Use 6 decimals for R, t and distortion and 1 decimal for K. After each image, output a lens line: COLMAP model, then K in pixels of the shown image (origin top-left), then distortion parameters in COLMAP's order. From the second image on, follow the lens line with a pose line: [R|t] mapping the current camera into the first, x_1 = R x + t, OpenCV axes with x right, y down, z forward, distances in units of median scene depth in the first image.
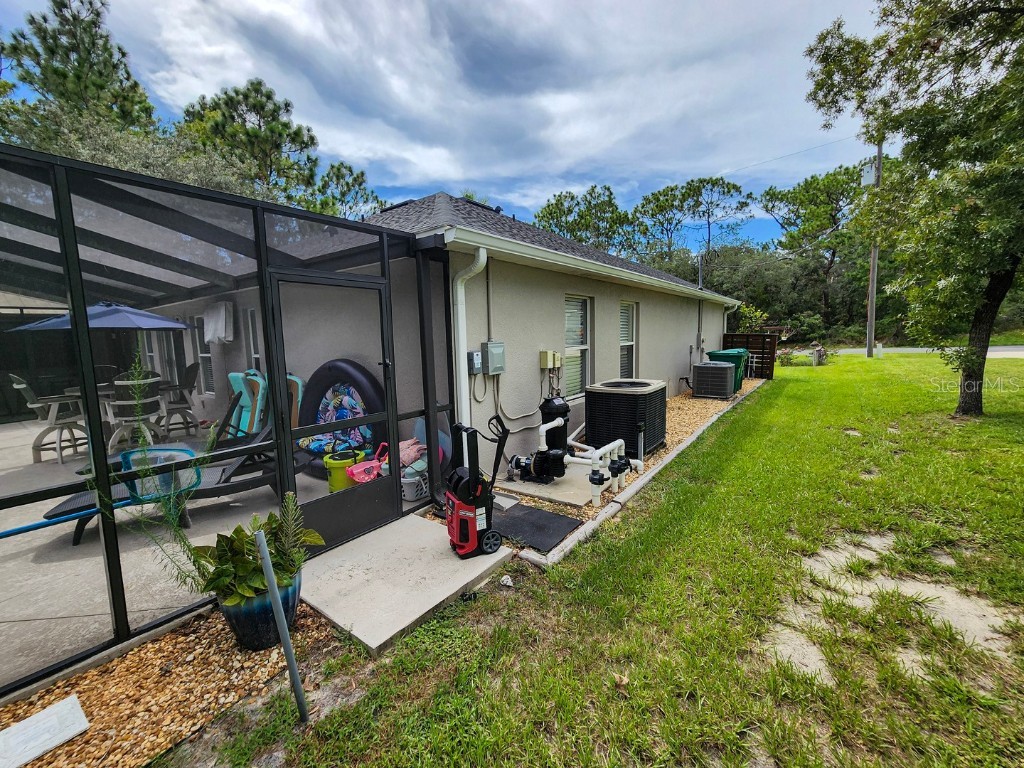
lens RADIAL K [[424.5, 0, 512.0], [0, 424.5, 384.0], [0, 0, 1]] dist [0.006541, -0.000126]
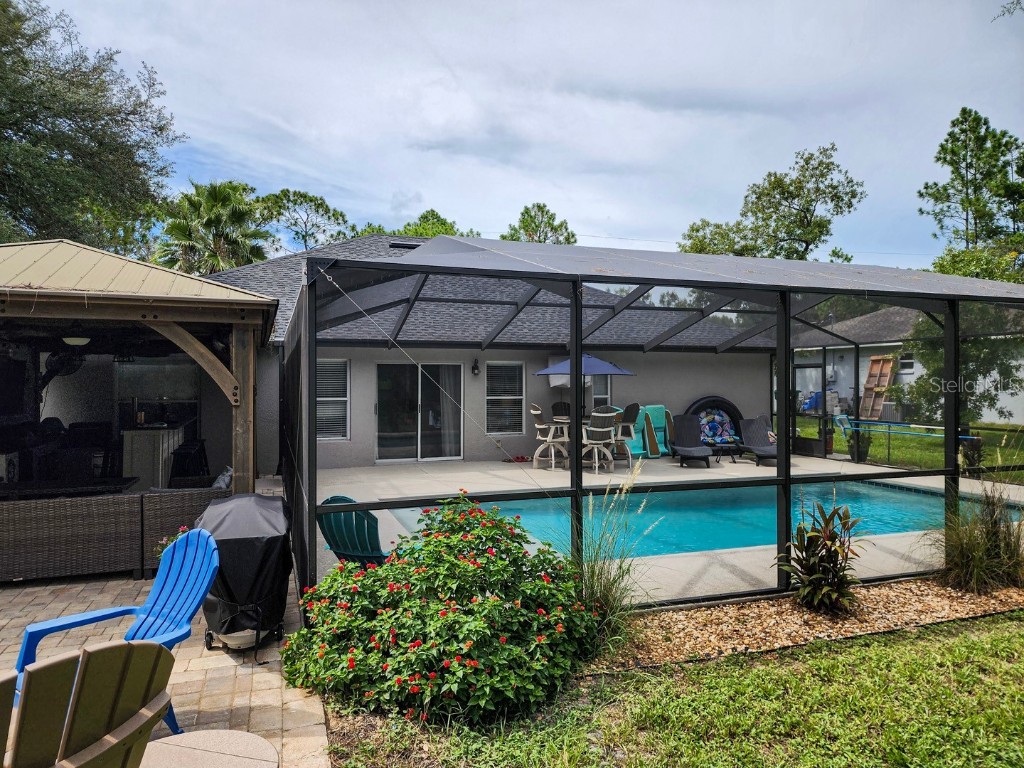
lens RADIAL K [[689.8, 0, 529.2], [0, 689.8, 385.8], [0, 0, 1]] dist [0.088288, -0.076228]
pose [[0.546931, 0.024423, 0.836821, -0.371185], [0.081782, 0.993235, -0.082439, 0.008903], [-0.833174, 0.113526, 0.541233, 0.000308]]
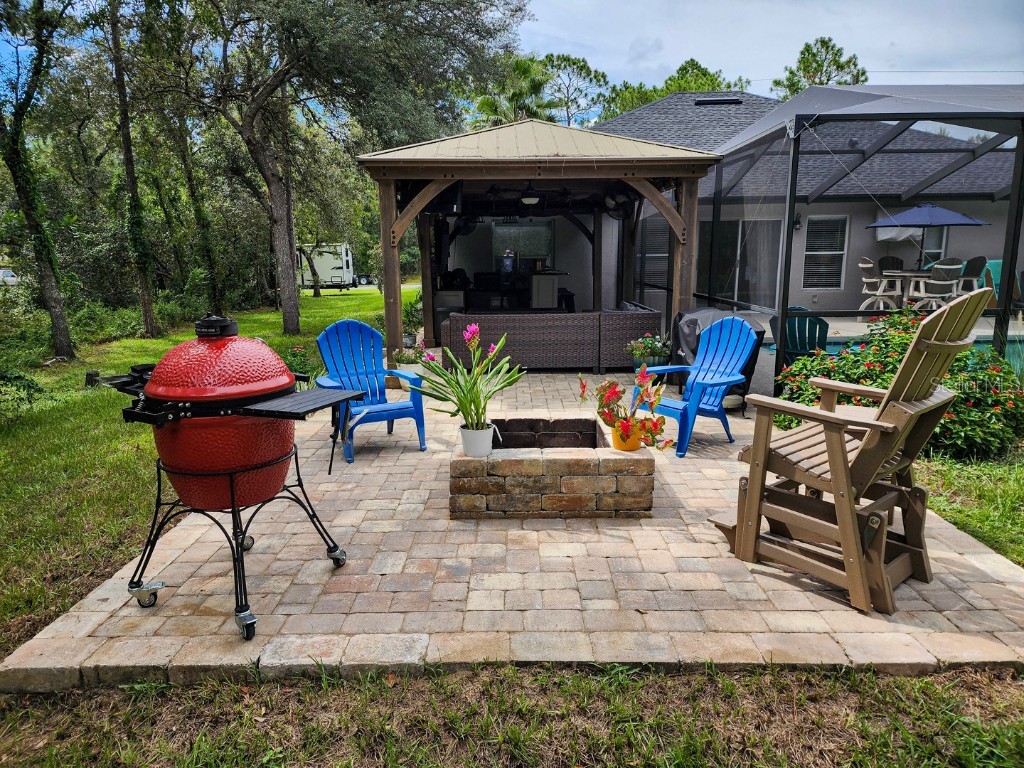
lens RADIAL K [[697.2, 0, 512.0], [0, 697.2, 384.0], [0, 0, 1]] dist [0.068199, -0.057754]
pose [[0.803560, -0.085681, 0.589025, -0.421548], [0.053081, 0.995958, 0.072459, 0.015875], [-0.592852, -0.026959, 0.804860, 0.003493]]
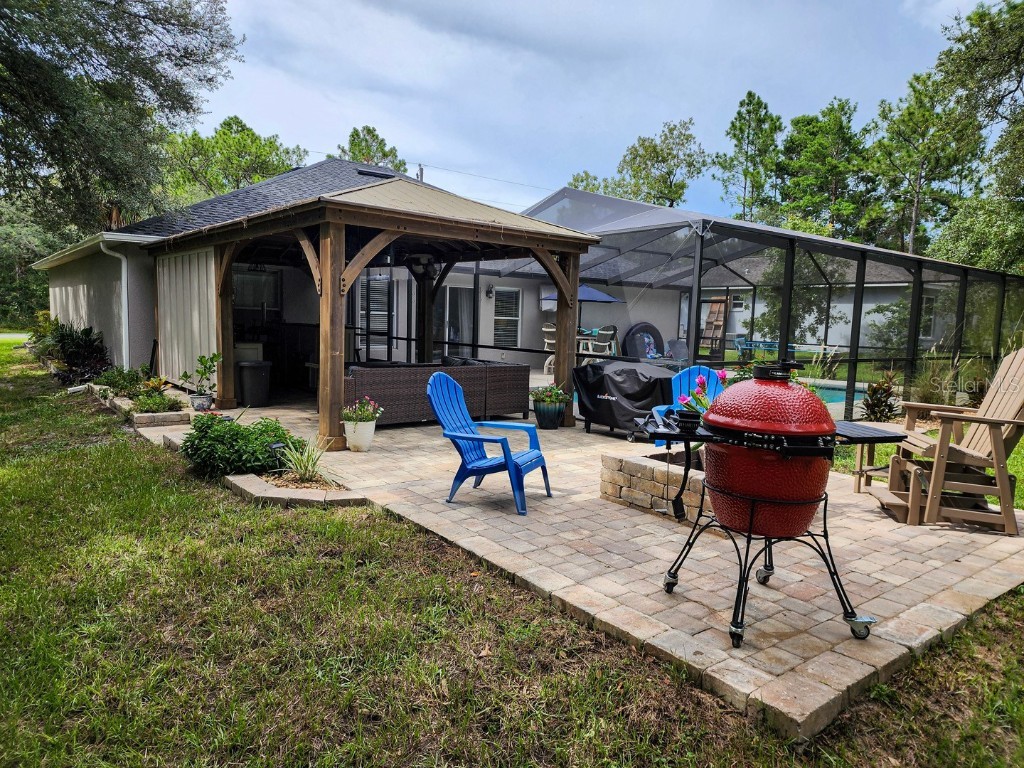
lens RADIAL K [[689.8, 0, 529.2], [0, 689.8, 385.8], [0, 0, 1]] dist [0.088288, -0.076228]
pose [[0.251912, -0.054332, 0.966224, -0.474318], [0.073070, 0.996641, 0.036992, 0.011435], [-0.964988, 0.061284, 0.255036, 0.070153]]
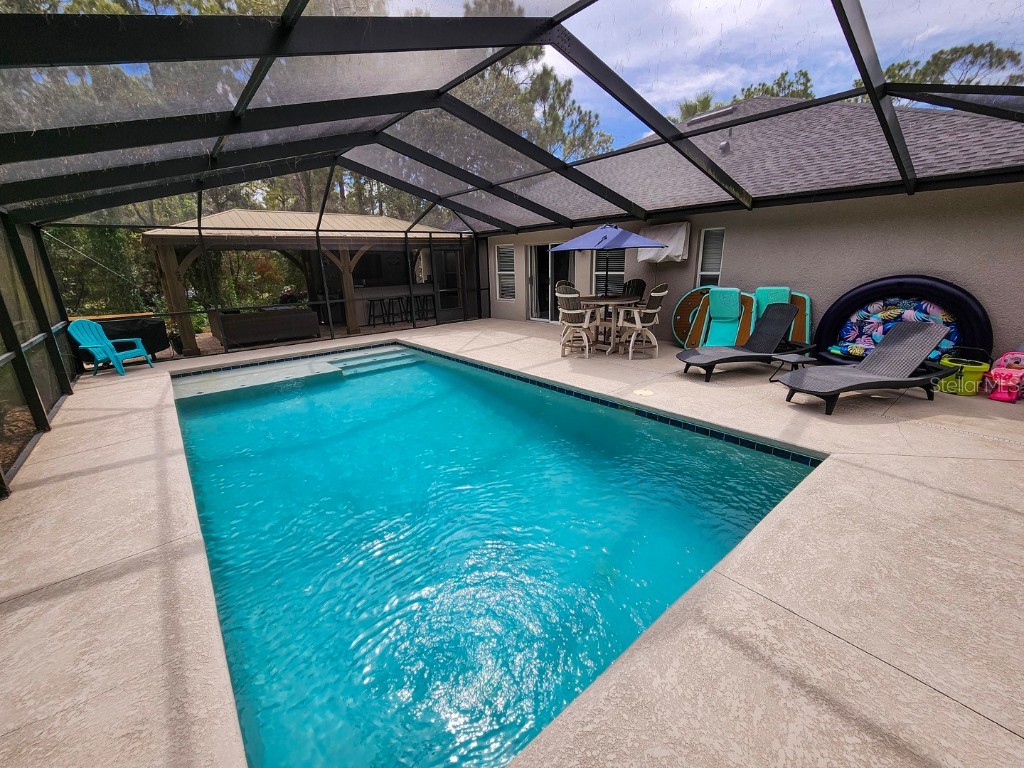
lens RADIAL K [[424.5, 0, 512.0], [0, 424.5, 384.0], [0, 0, 1]] dist [0.006541, -0.000126]
pose [[0.971654, 0.069201, -0.226051, -0.121069], [-0.029348, 0.984110, 0.175117, 0.005595], [0.234577, -0.163519, 0.958246, -0.034896]]
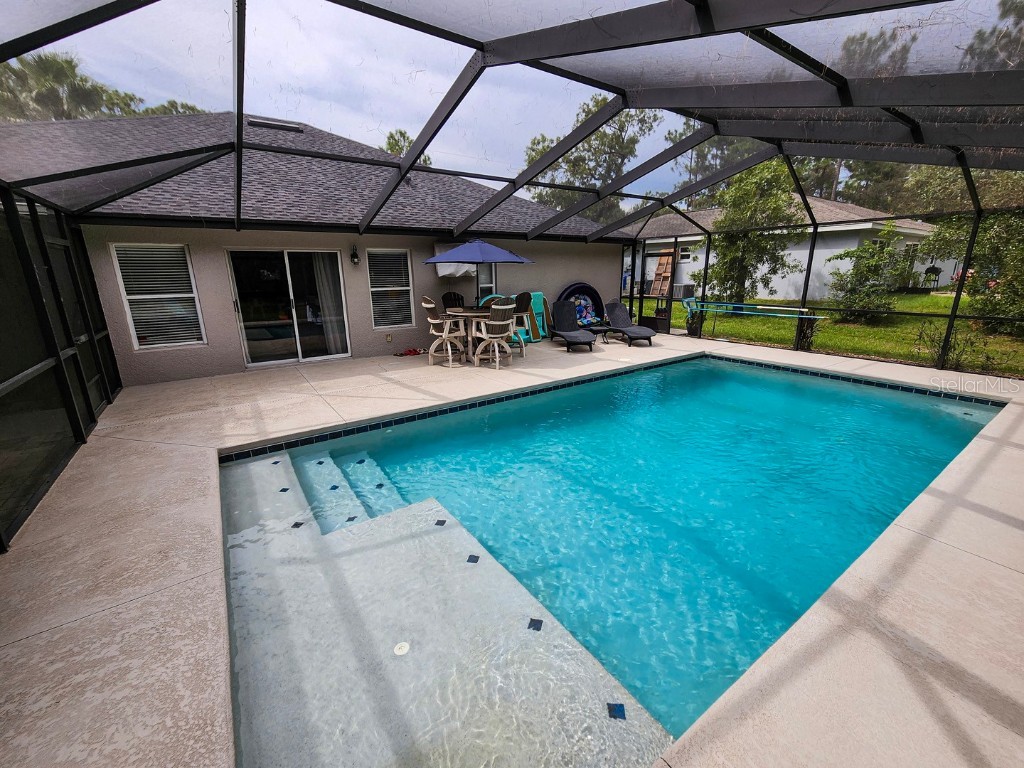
lens RADIAL K [[424.5, 0, 512.0], [0, 424.5, 384.0], [0, 0, 1]] dist [0.006541, -0.000126]
pose [[0.326445, -0.217968, 0.919741, -0.281154], [0.111632, 0.975129, 0.191473, -0.001139], [-0.938601, 0.040167, 0.342658, 0.065471]]
